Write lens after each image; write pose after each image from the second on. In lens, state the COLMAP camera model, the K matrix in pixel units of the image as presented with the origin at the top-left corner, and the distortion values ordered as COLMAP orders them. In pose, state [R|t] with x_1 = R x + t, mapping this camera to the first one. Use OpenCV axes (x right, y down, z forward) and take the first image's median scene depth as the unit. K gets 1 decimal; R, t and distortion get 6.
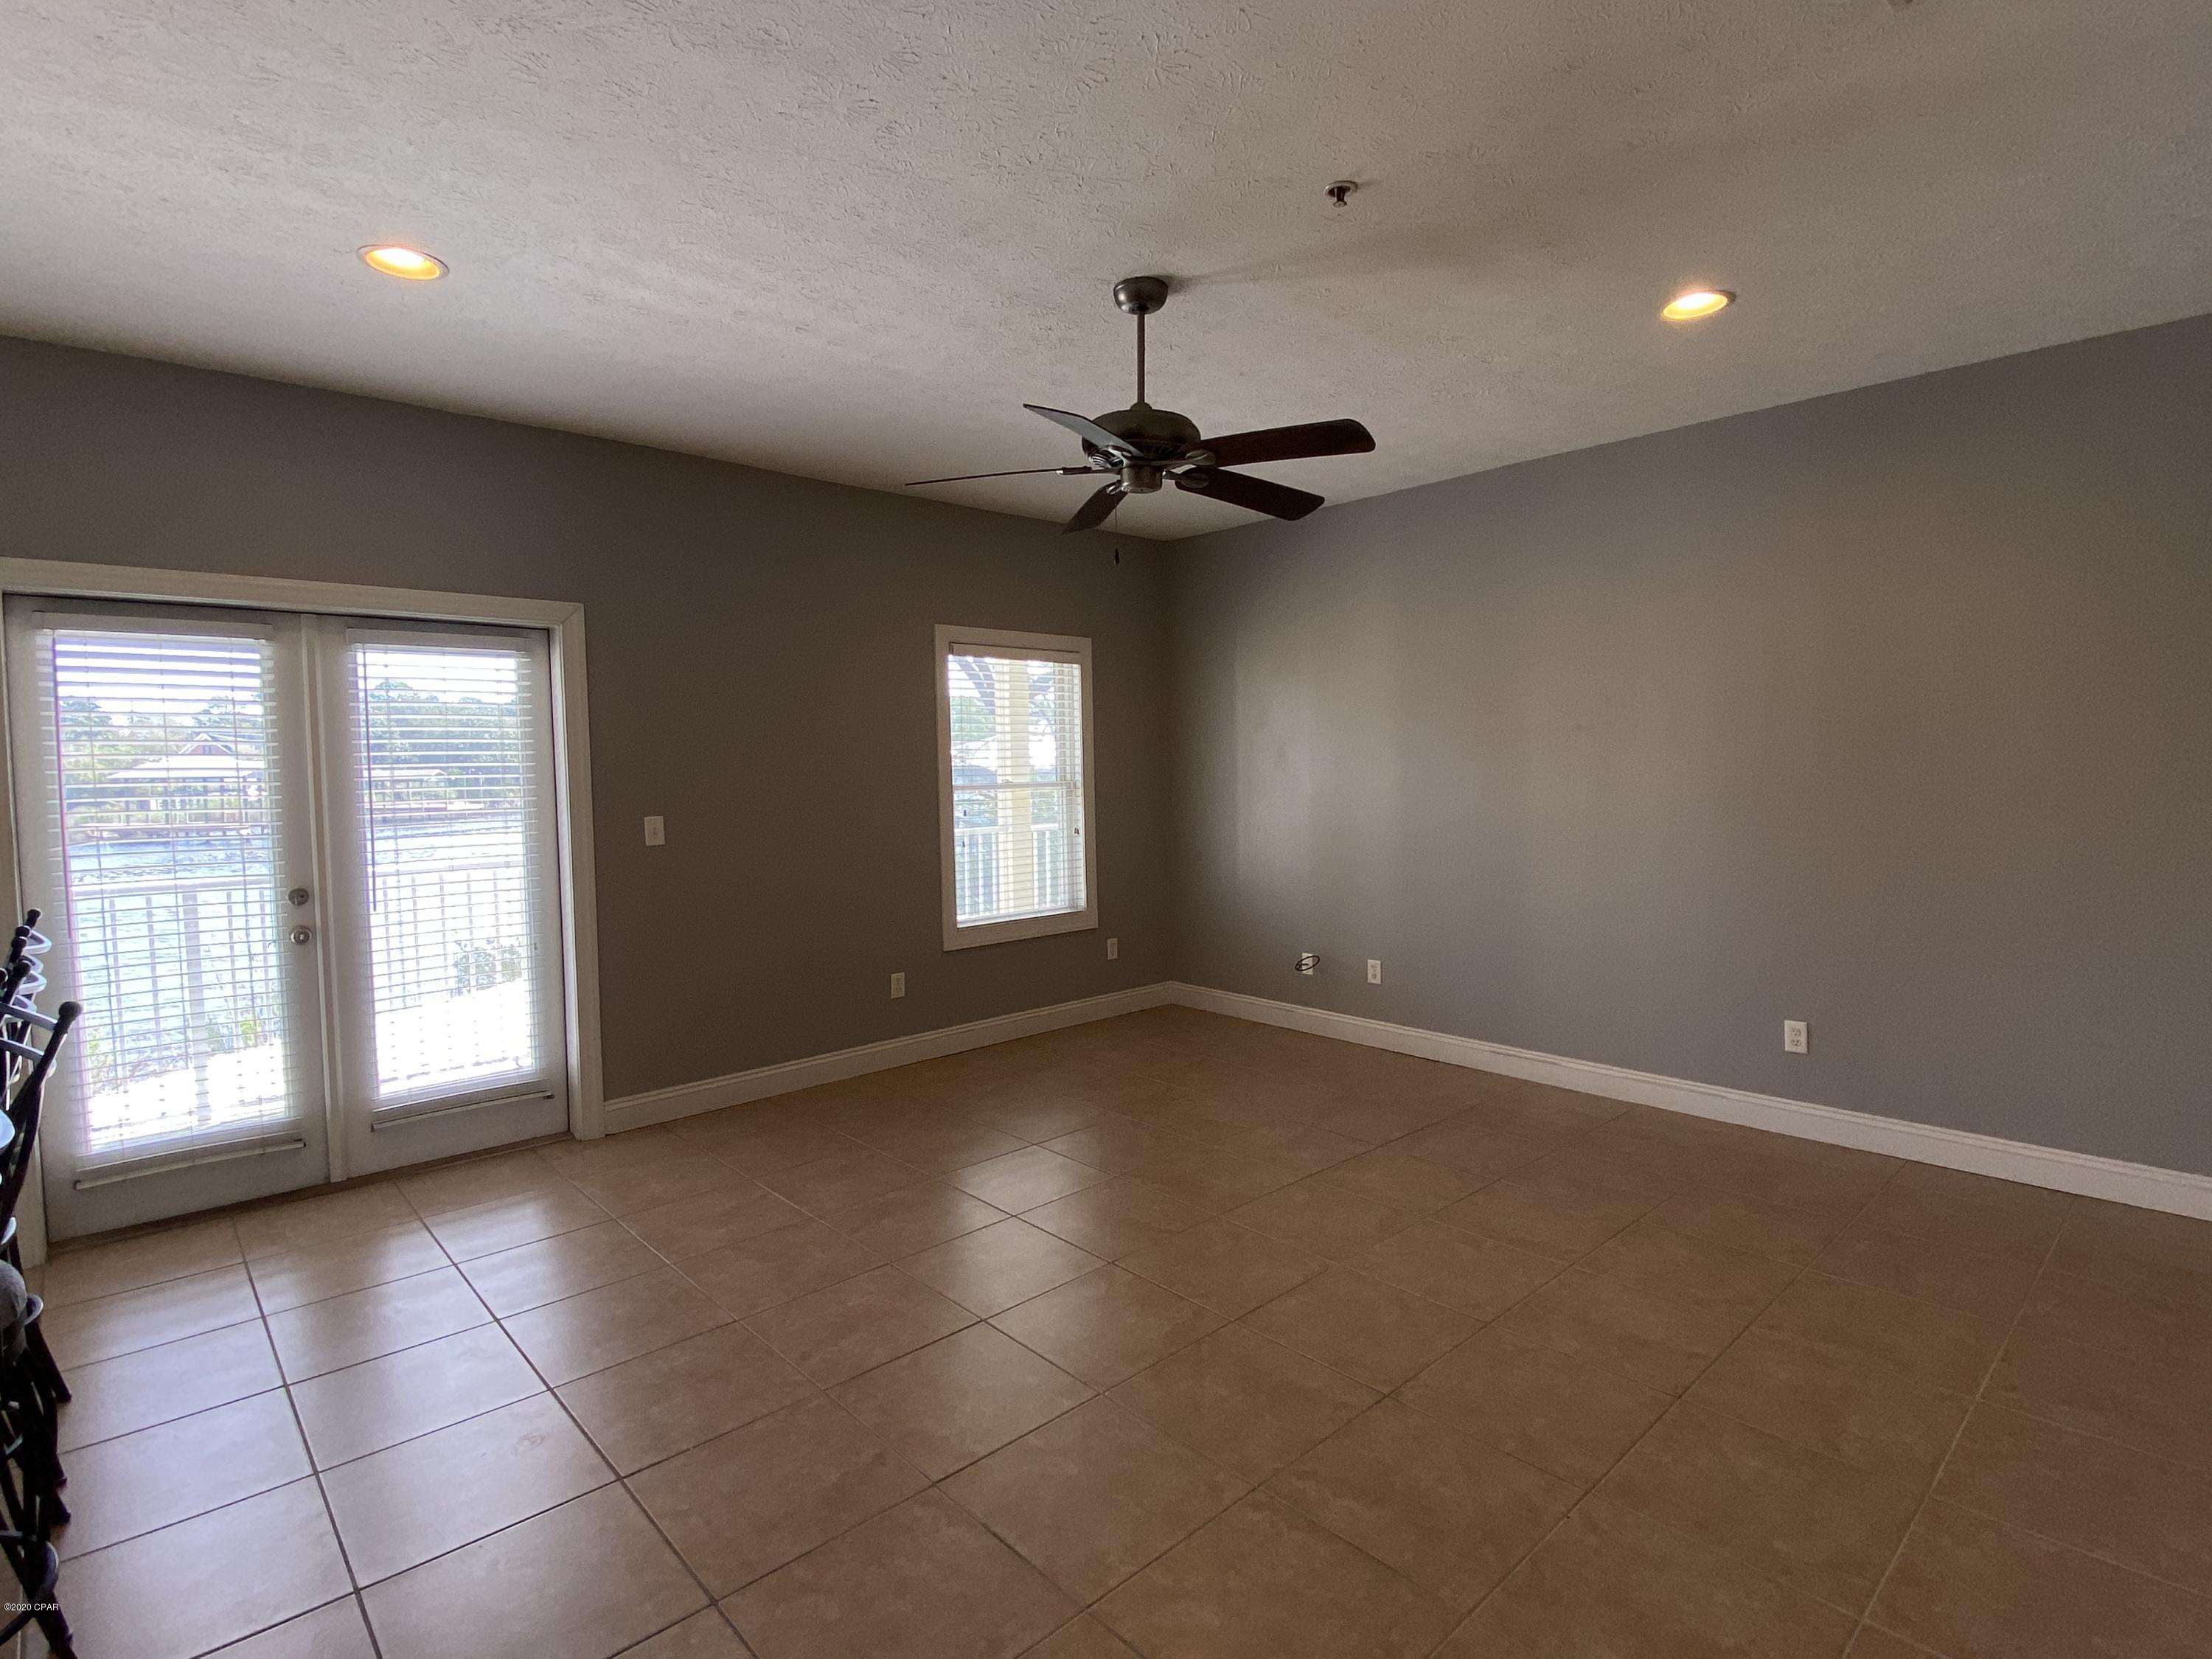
lens RADIAL K [[1097.8, 0, 1106.0], [0, 1097.8, 829.5], [0, 0, 1]] dist [0.034707, -0.042018]
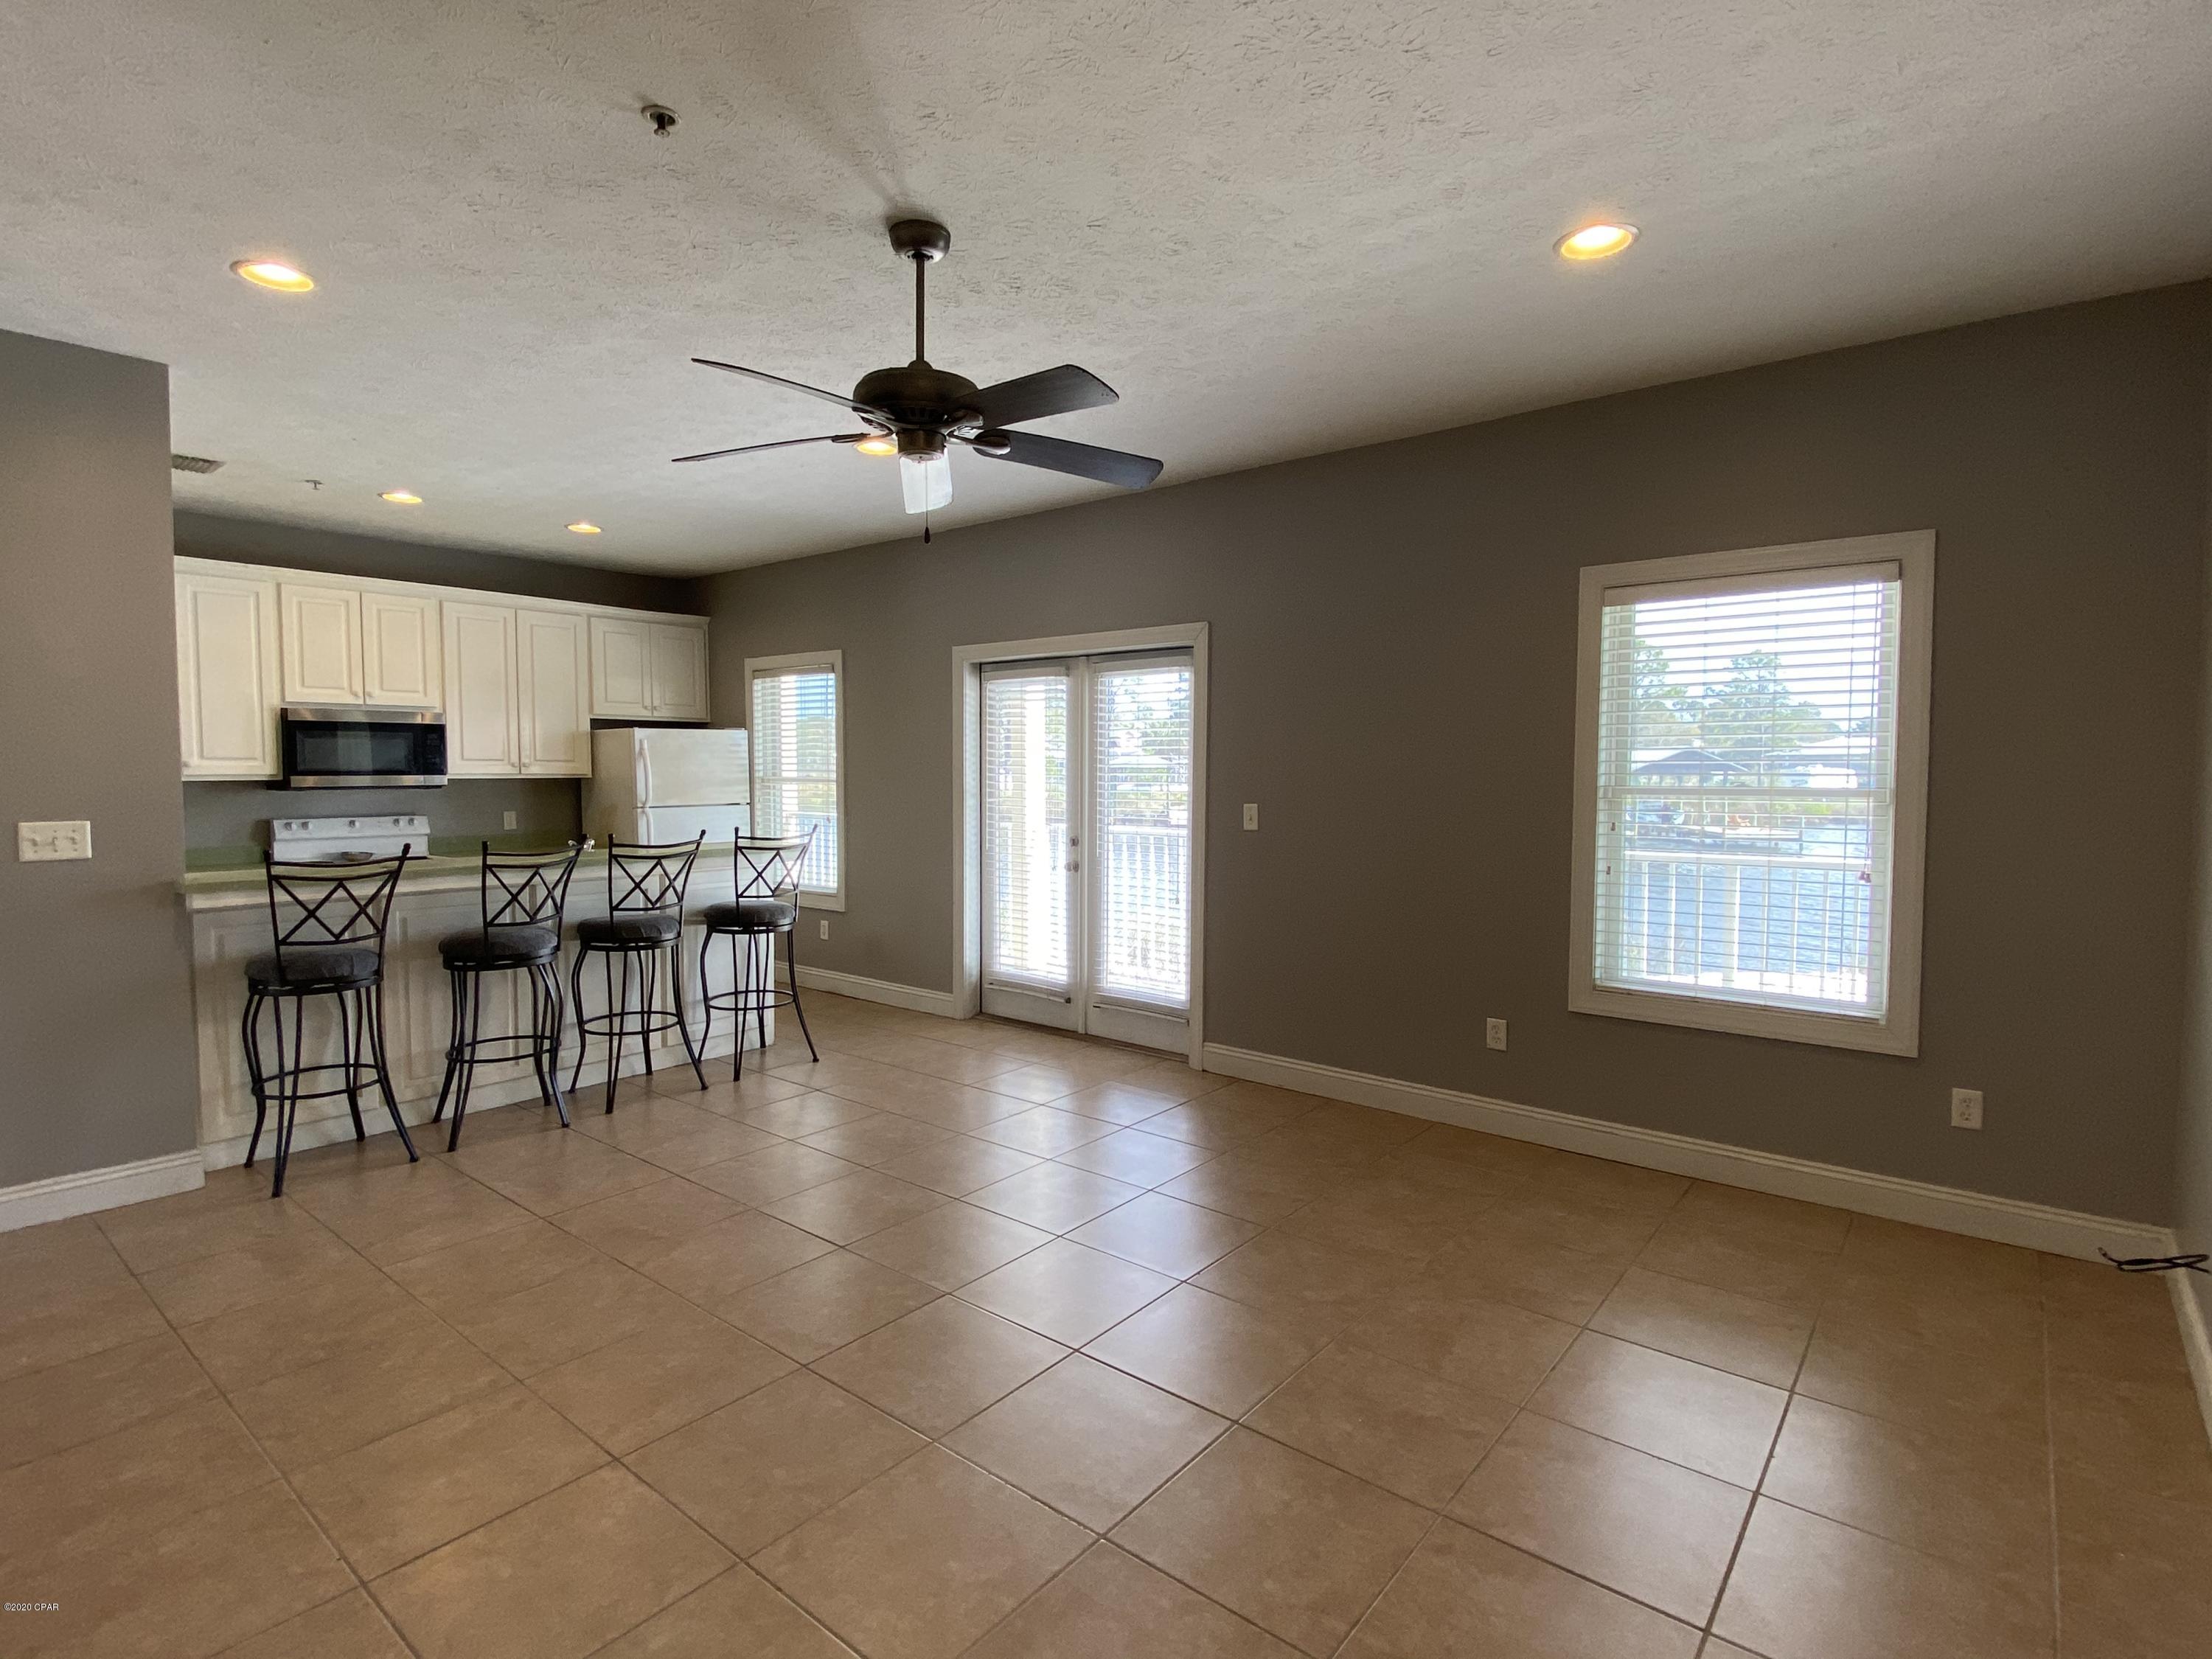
lens RADIAL K [[1085.7, 0, 1091.6], [0, 1085.7, 823.0], [0, 0, 1]] dist [-0.002545, -0.000342]
pose [[0.118036, 0.074840, -0.990185, 0.685432], [-0.052507, 0.996231, 0.069038, -0.063284], [0.991620, 0.043843, 0.121521, 0.750701]]
